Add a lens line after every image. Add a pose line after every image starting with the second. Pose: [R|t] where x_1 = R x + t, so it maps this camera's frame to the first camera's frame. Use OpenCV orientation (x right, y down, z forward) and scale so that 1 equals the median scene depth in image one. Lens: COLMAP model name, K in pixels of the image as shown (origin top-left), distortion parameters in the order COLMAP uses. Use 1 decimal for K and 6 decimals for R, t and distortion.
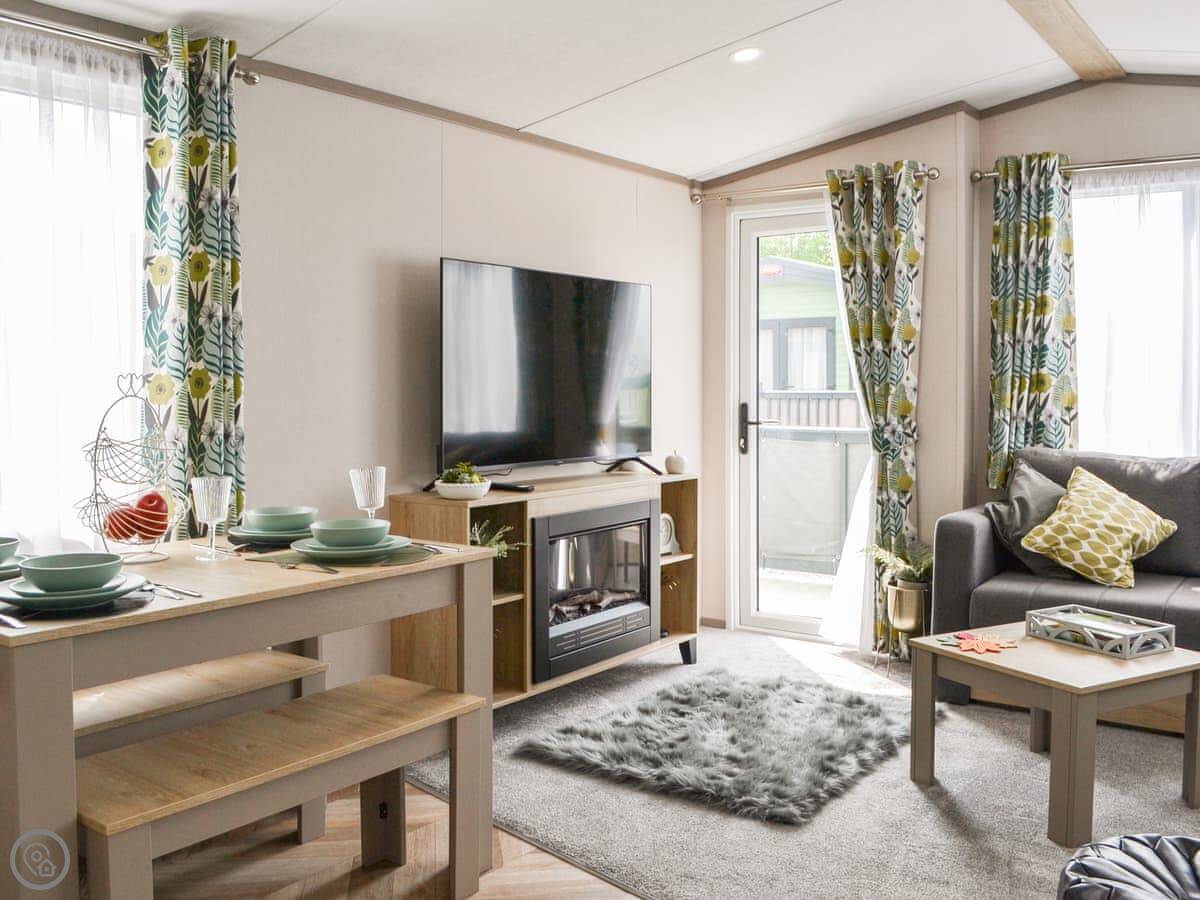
lens RADIAL K [[1119.5, 0, 600.1], [0, 1119.5, 449.6], [0, 0, 1]] dist [-0.065217, 0.000000]
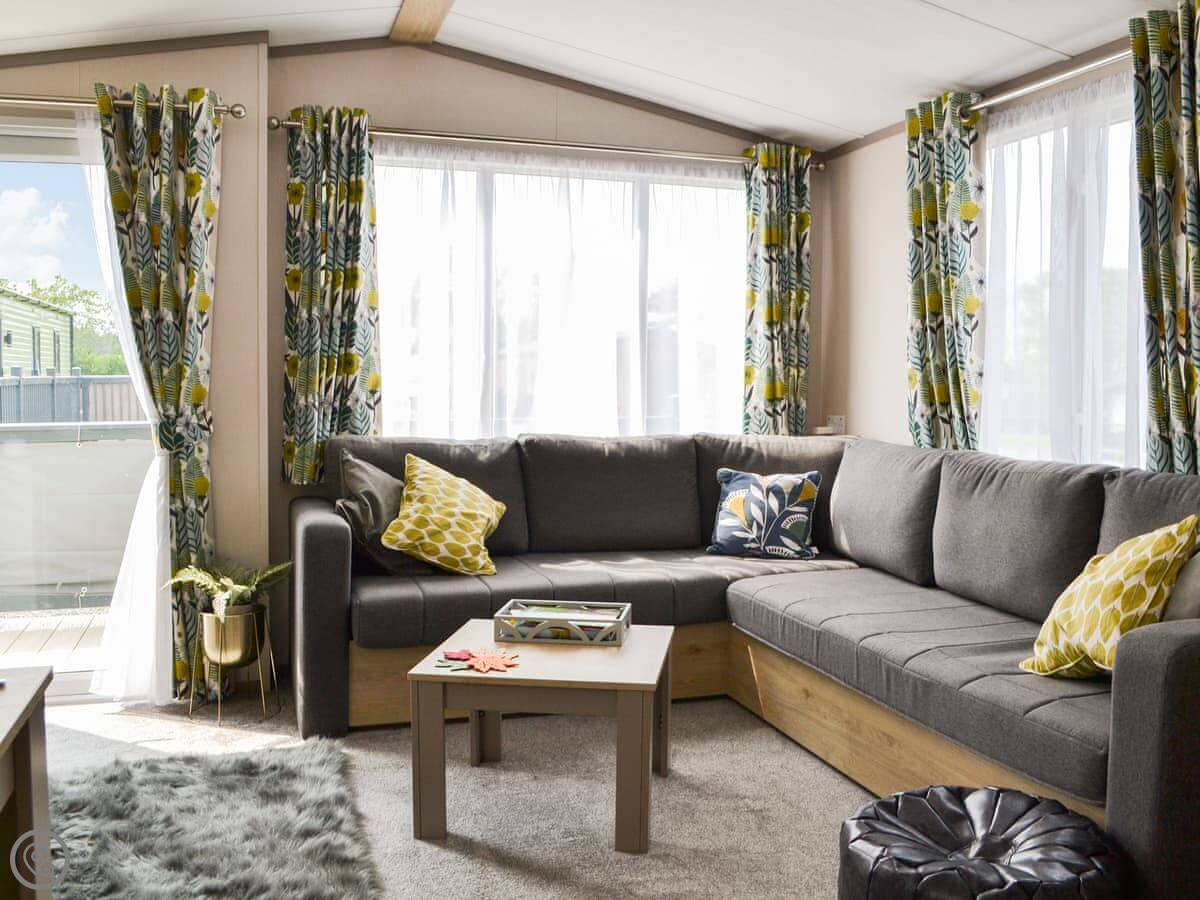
lens RADIAL K [[1119.5, 0, 599.9], [0, 1119.5, 448.3], [0, 0, 1]] dist [-0.065217, 0.000000]
pose [[0.578830, -0.054322, 0.813637, -0.230024], [0.045158, 0.998383, 0.034531, -0.013486], [-0.814197, 0.016754, 0.580347, 0.305437]]
